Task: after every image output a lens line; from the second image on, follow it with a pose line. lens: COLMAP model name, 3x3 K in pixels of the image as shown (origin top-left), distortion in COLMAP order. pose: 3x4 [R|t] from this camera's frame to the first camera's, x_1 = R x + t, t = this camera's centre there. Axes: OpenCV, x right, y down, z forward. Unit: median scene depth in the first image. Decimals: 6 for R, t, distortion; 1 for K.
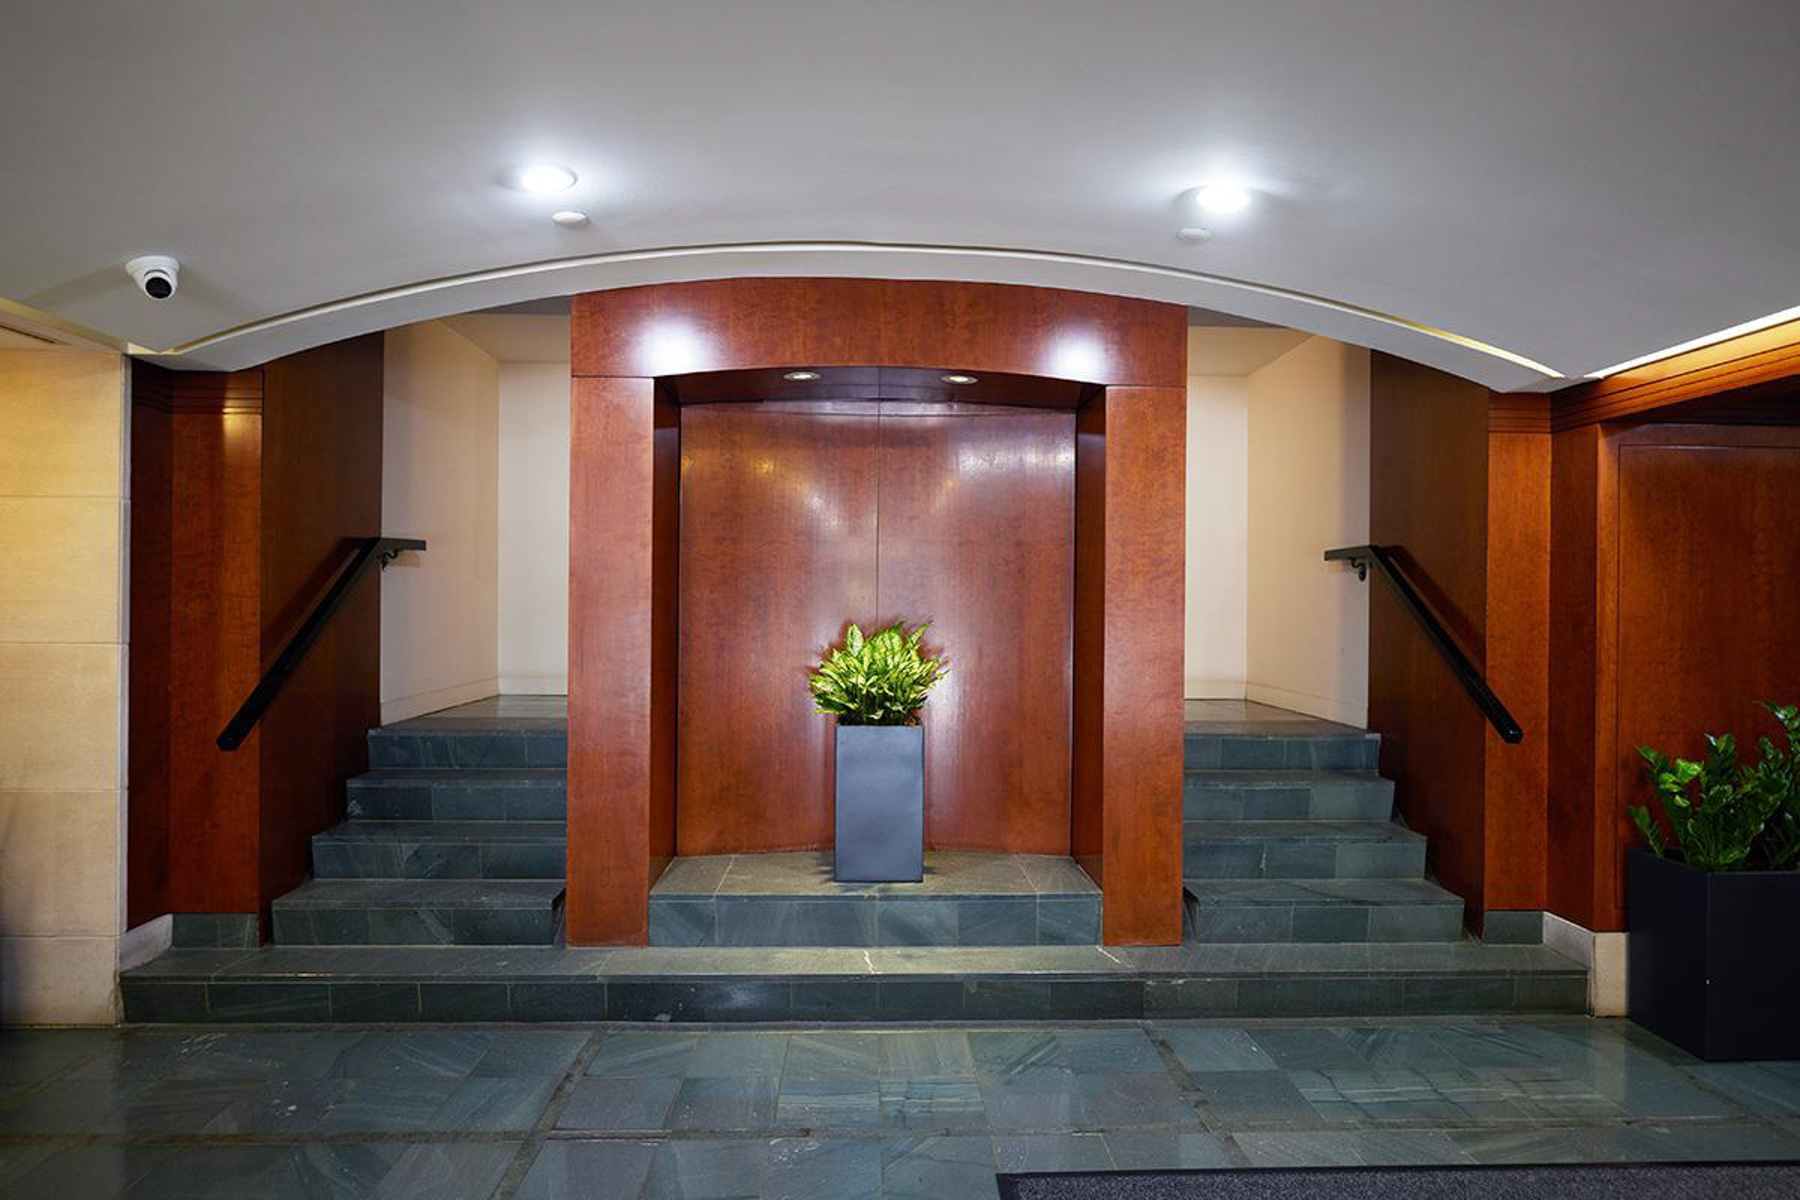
lens RADIAL K [[1081.8, 0, 900.4], [0, 1081.8, 605.7], [0, 0, 1]] dist [0.005924, 0.001293]
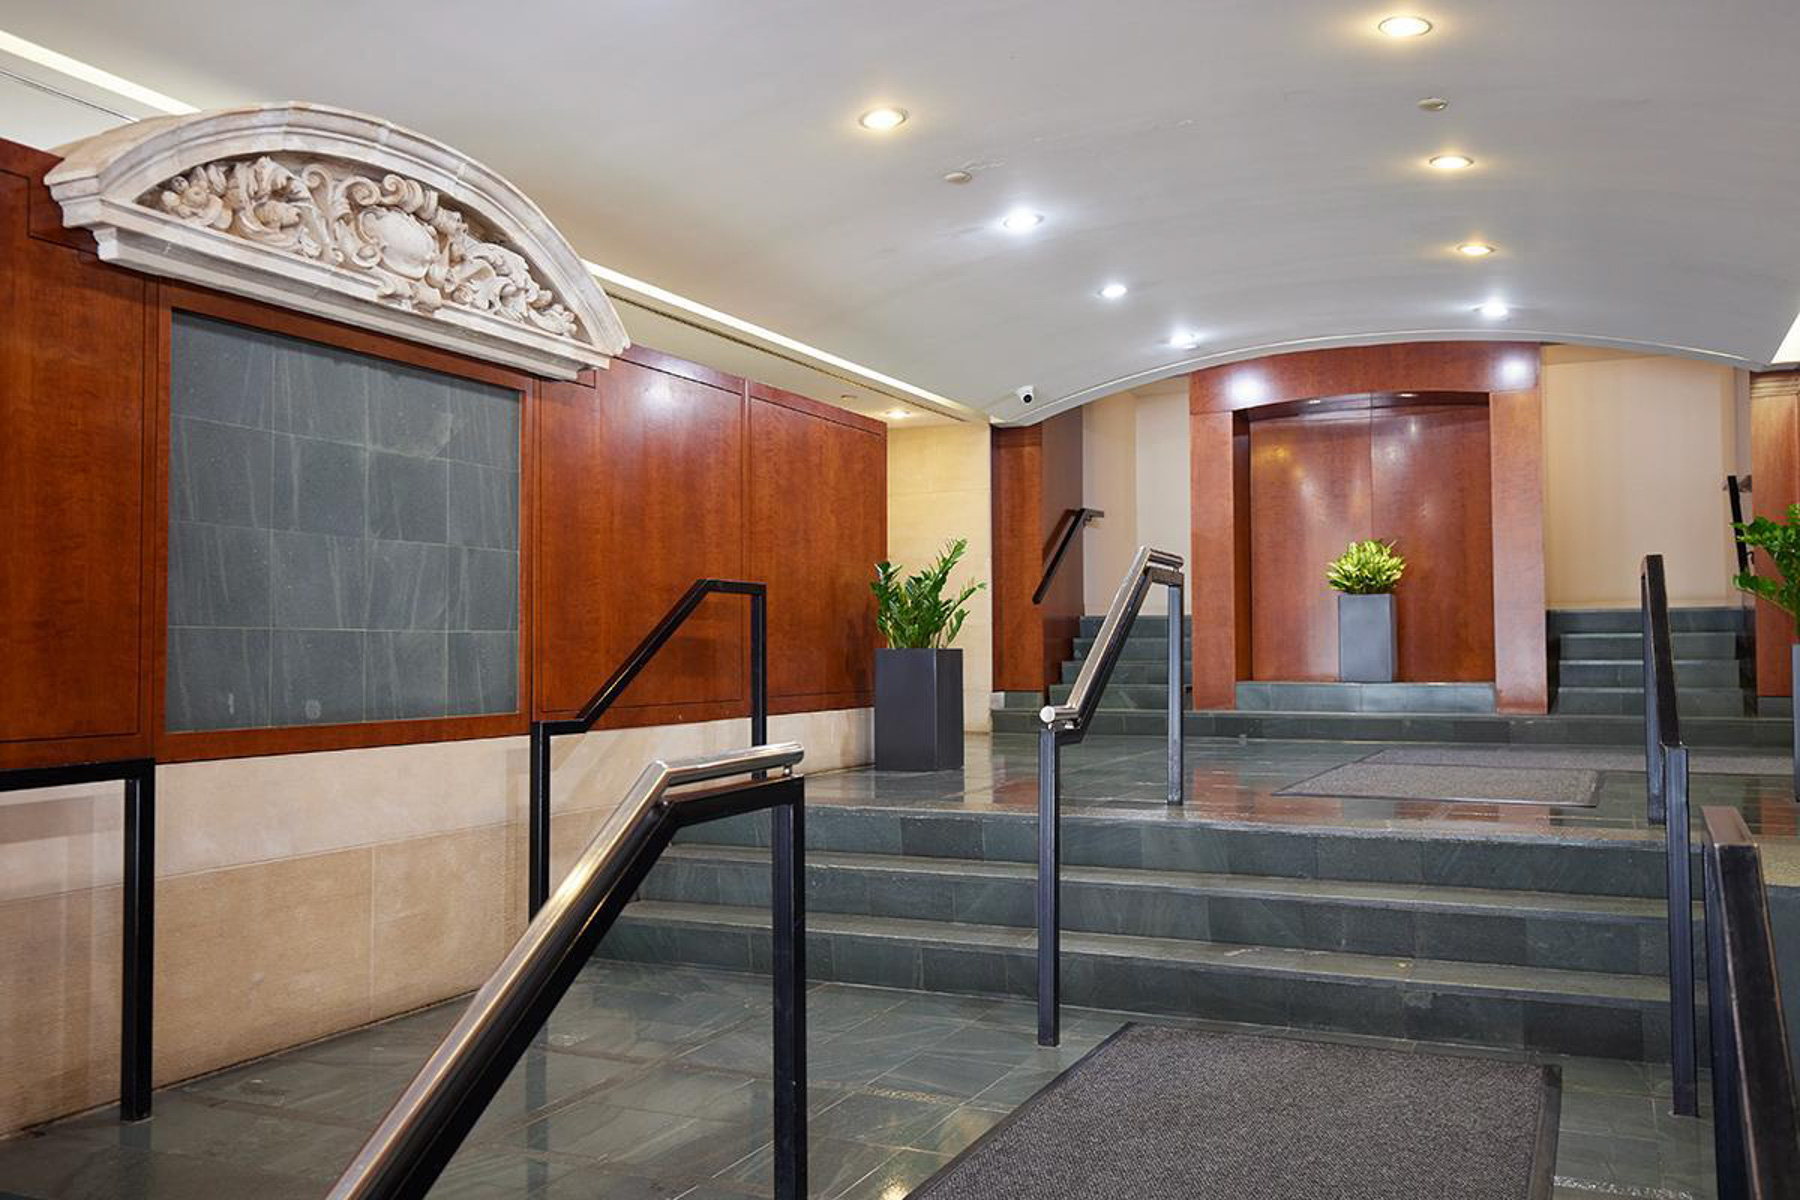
lens RADIAL K [[1564.8, 0, 895.1], [0, 1564.8, 603.2], [0, 0, 1]] dist [0.021537, 0.001497]
pose [[0.895740, -0.029999, -0.443566, 0.442786], [0.011340, 0.998938, -0.044660, 0.237759], [0.444434, 0.034973, 0.895129, -1.680051]]
